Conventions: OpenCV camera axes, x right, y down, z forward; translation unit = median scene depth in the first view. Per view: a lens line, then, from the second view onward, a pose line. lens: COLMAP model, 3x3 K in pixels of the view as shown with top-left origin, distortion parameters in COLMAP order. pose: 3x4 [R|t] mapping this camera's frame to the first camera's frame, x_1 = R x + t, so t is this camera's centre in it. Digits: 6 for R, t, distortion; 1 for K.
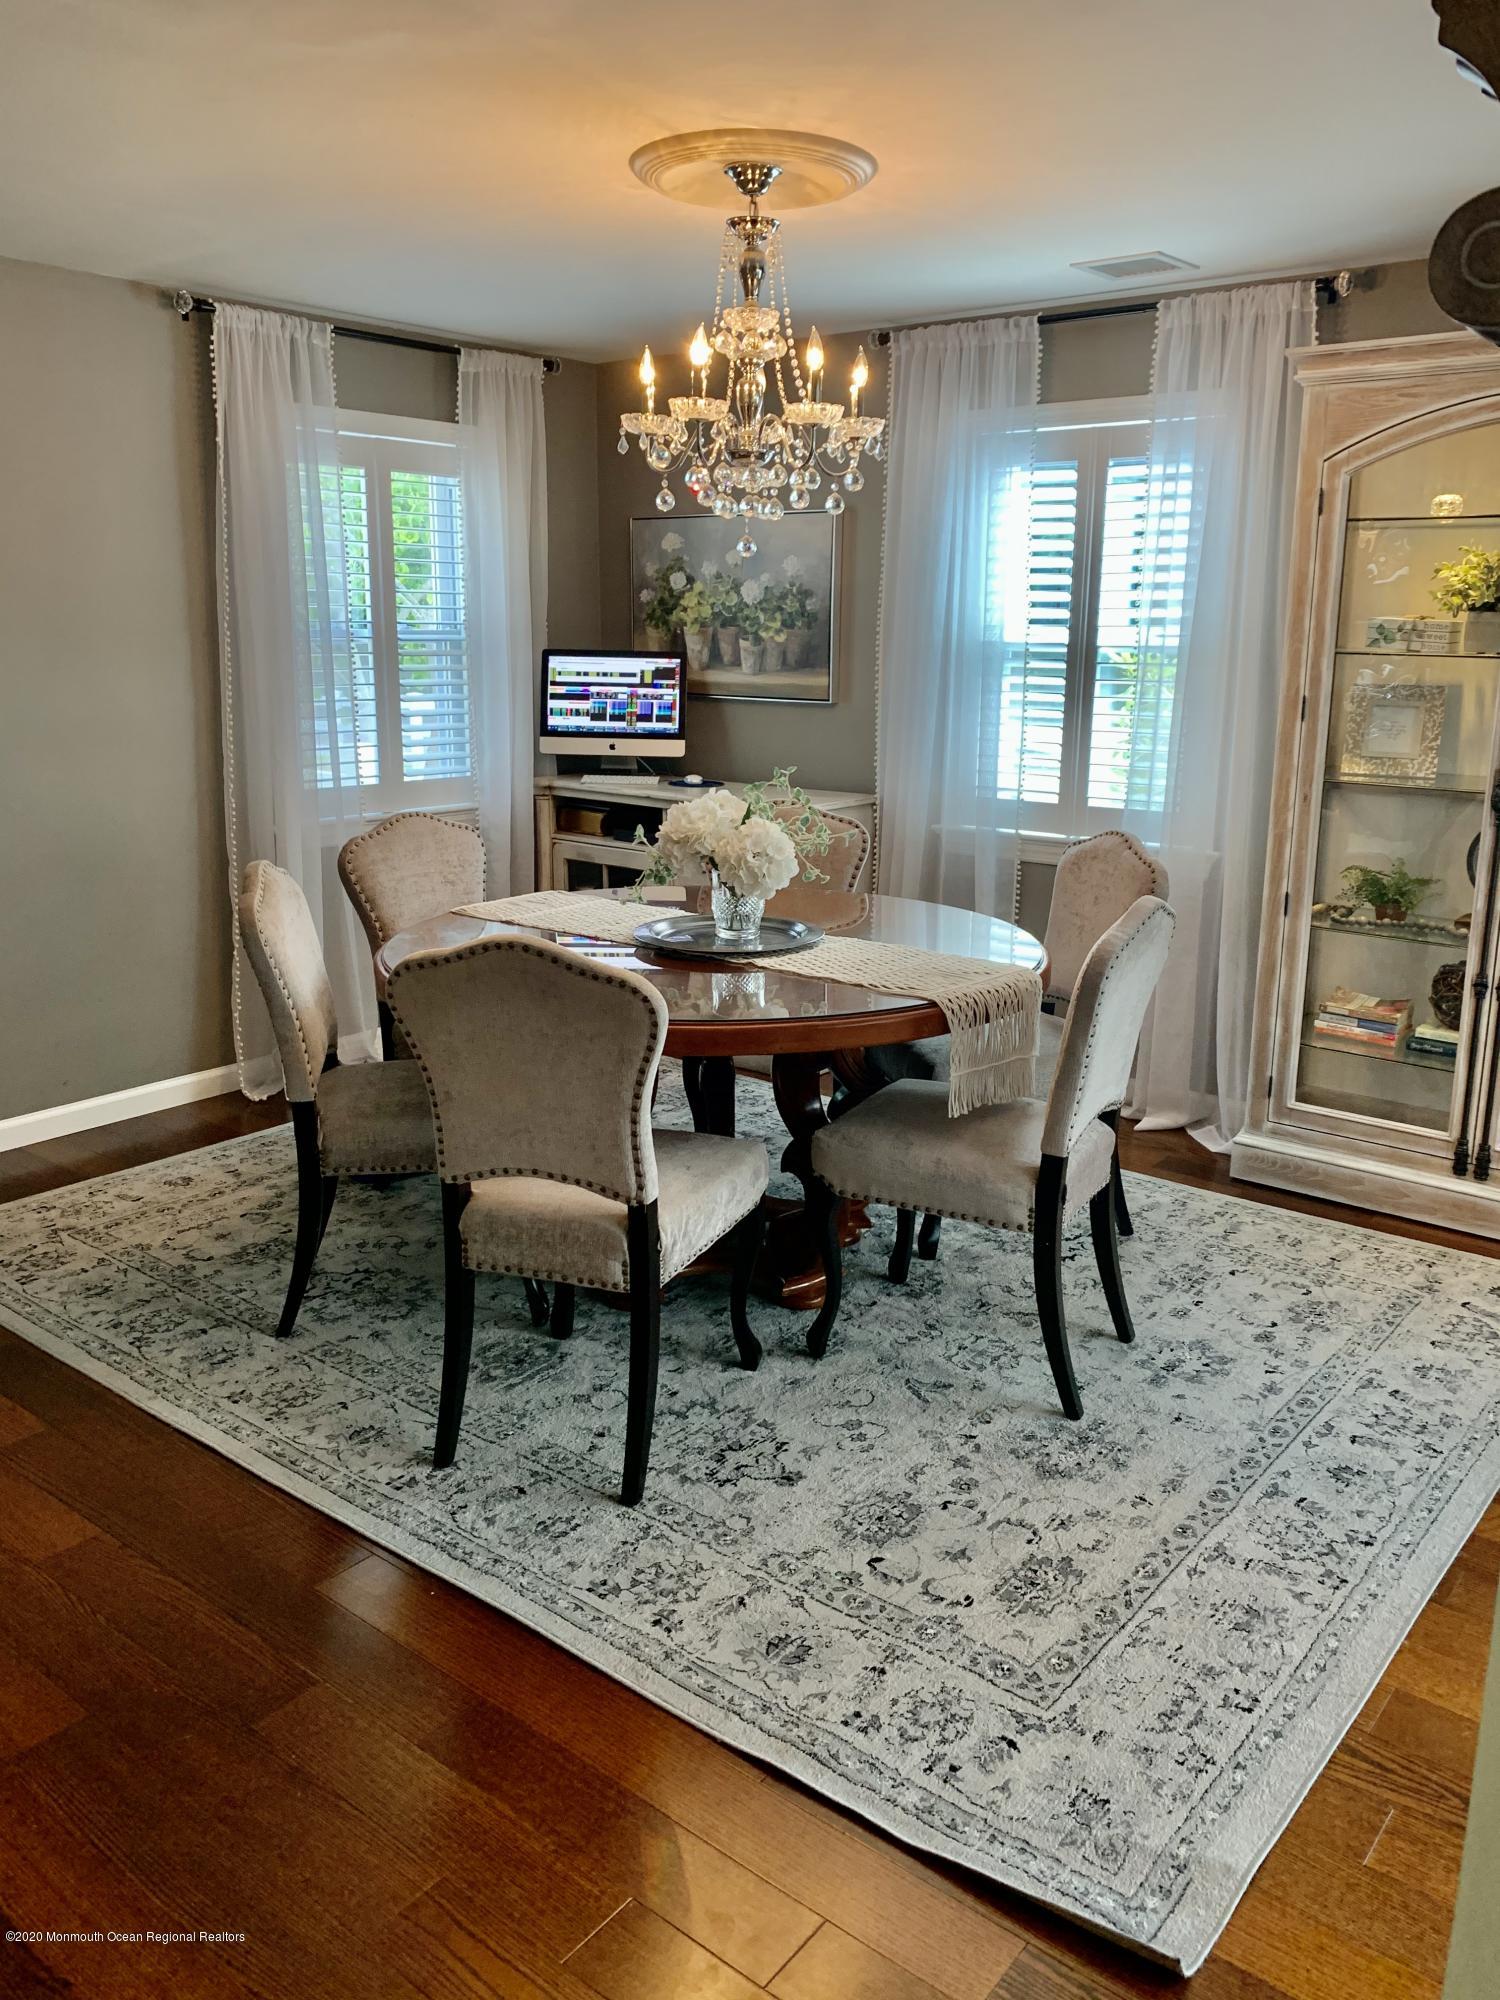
lens RADIAL K [[1504.2, 0, 750.0], [0, 1504.2, 1000.0], [0, 0, 1]] dist [0.046537, -0.070885]
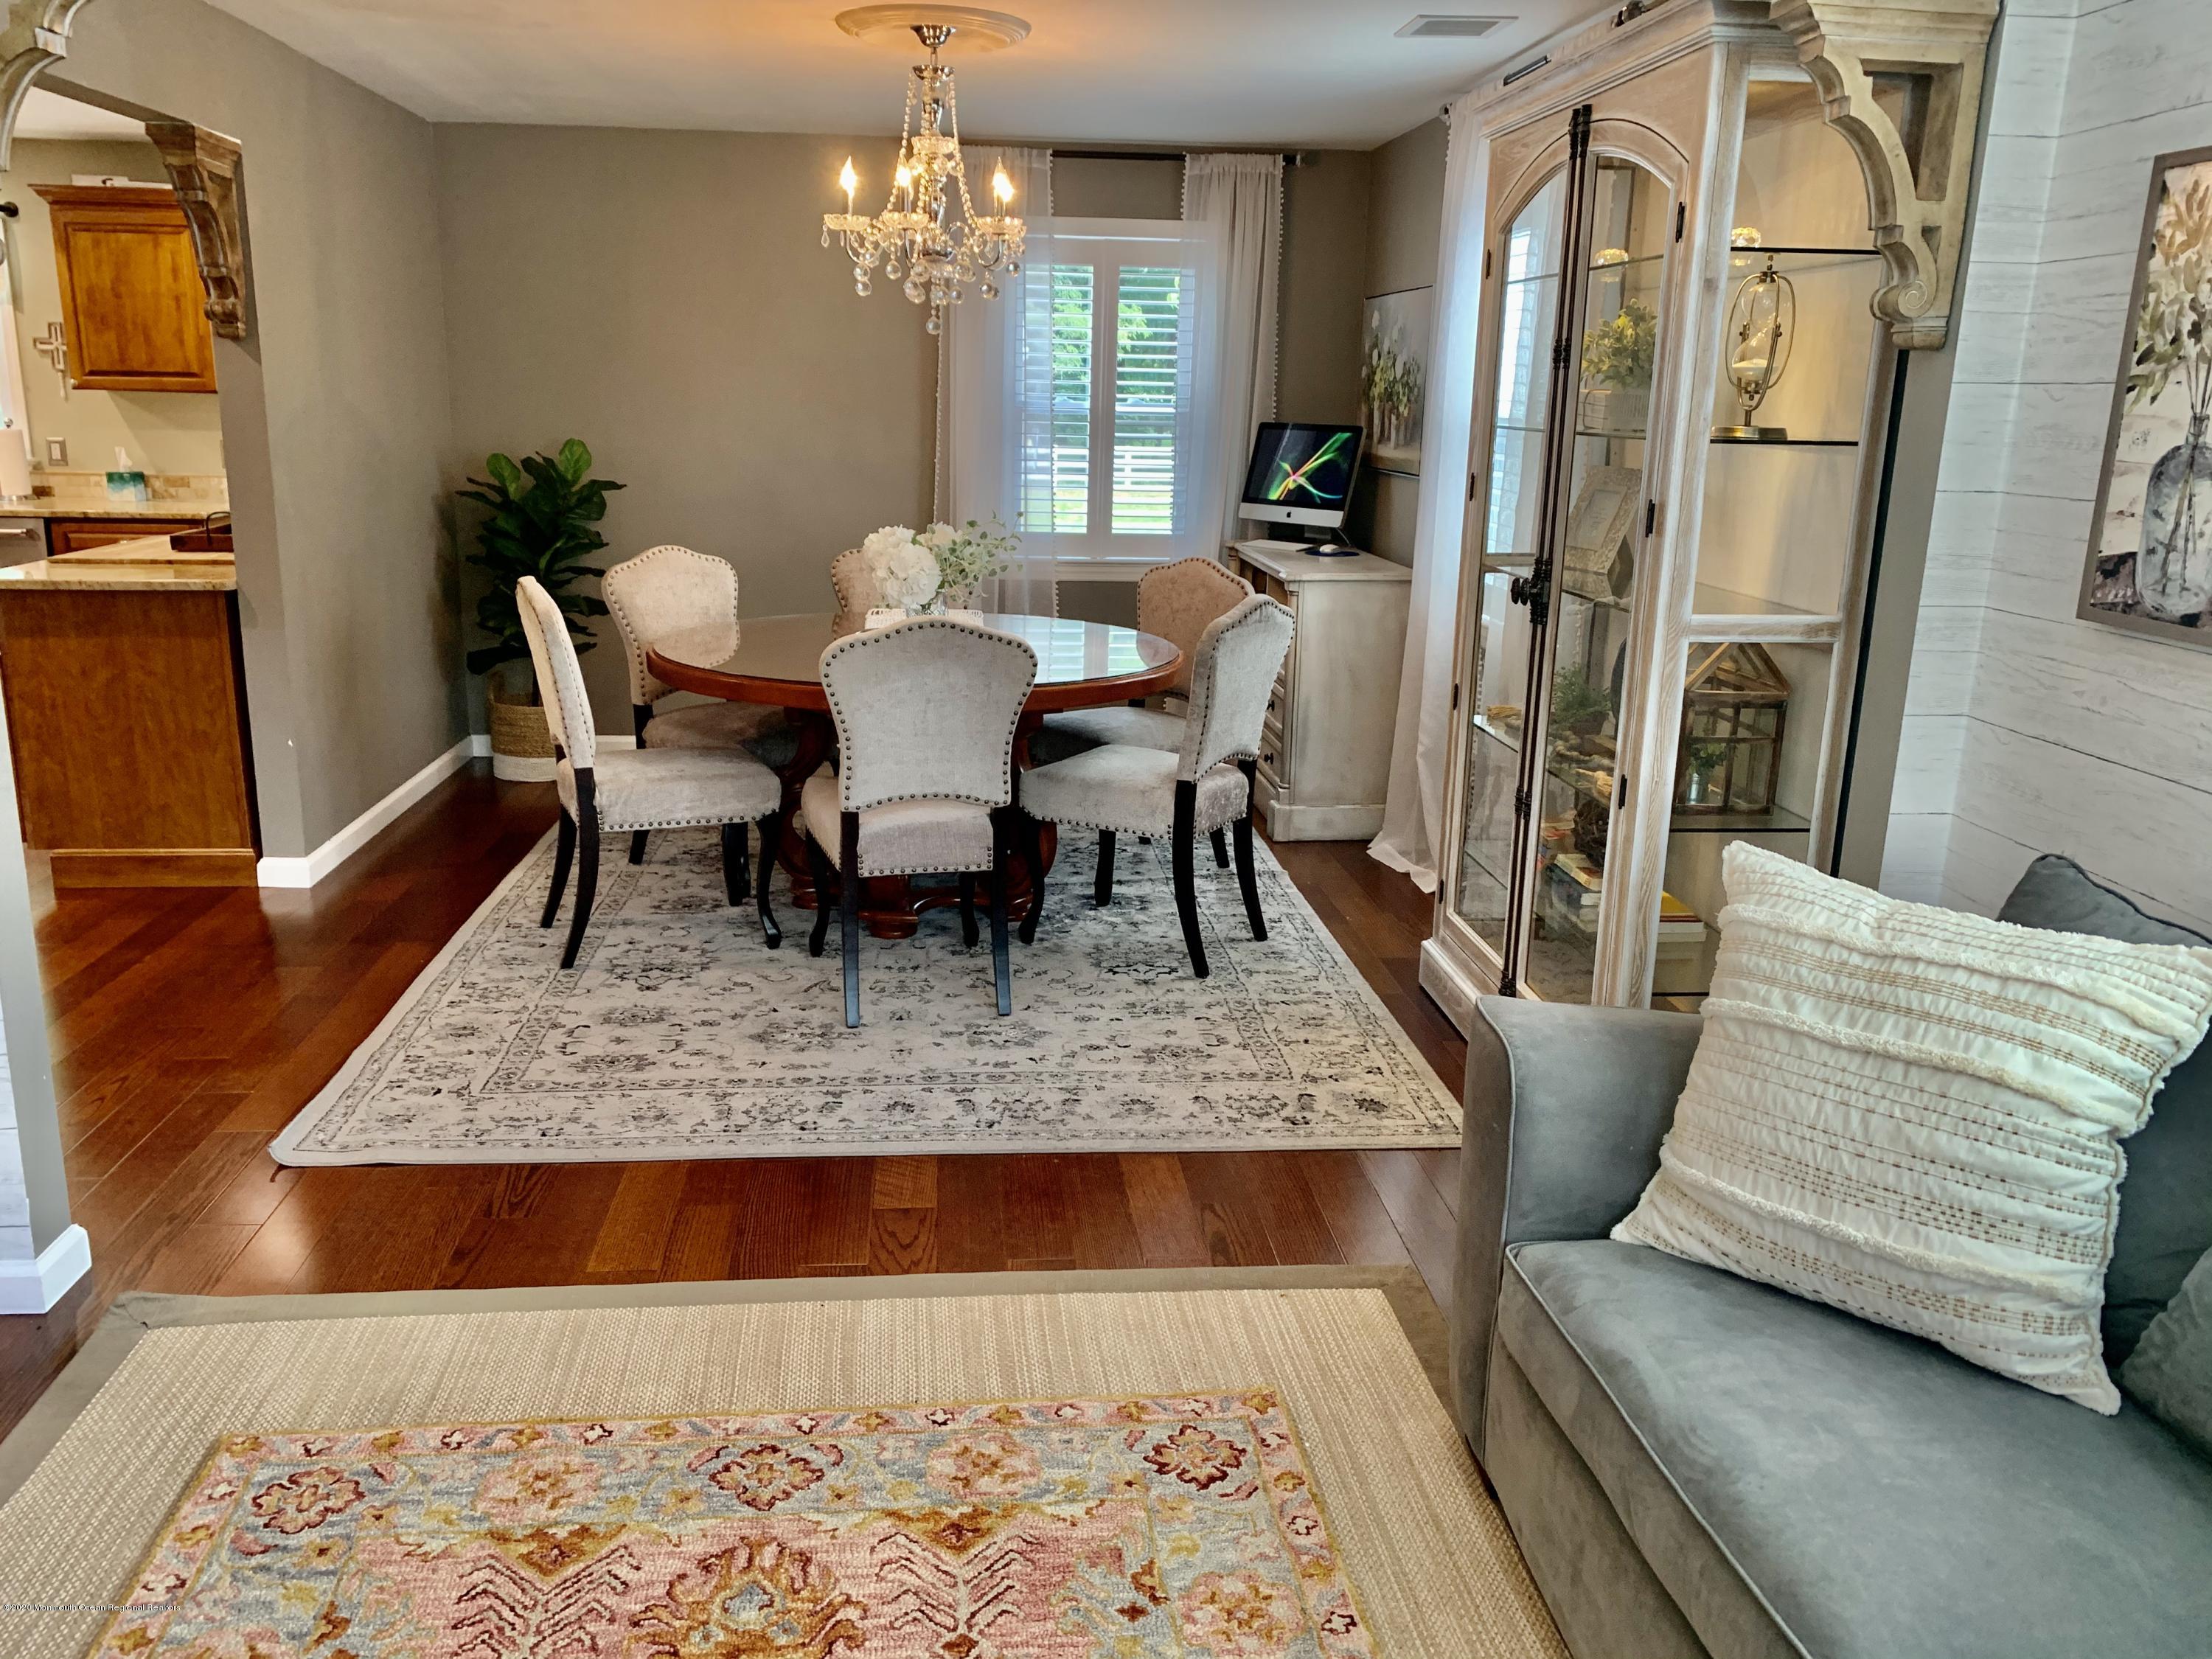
lens RADIAL K [[1663.6, 0, 1106.0], [0, 1663.6, 829.5], [0, 0, 1]] dist [0.046537, -0.070885]
pose [[0.694475, 0.185136, -0.695290, 1.201861], [-0.196551, 0.978390, 0.064198, -0.003381], [0.692150, 0.092076, 0.715856, 0.167338]]
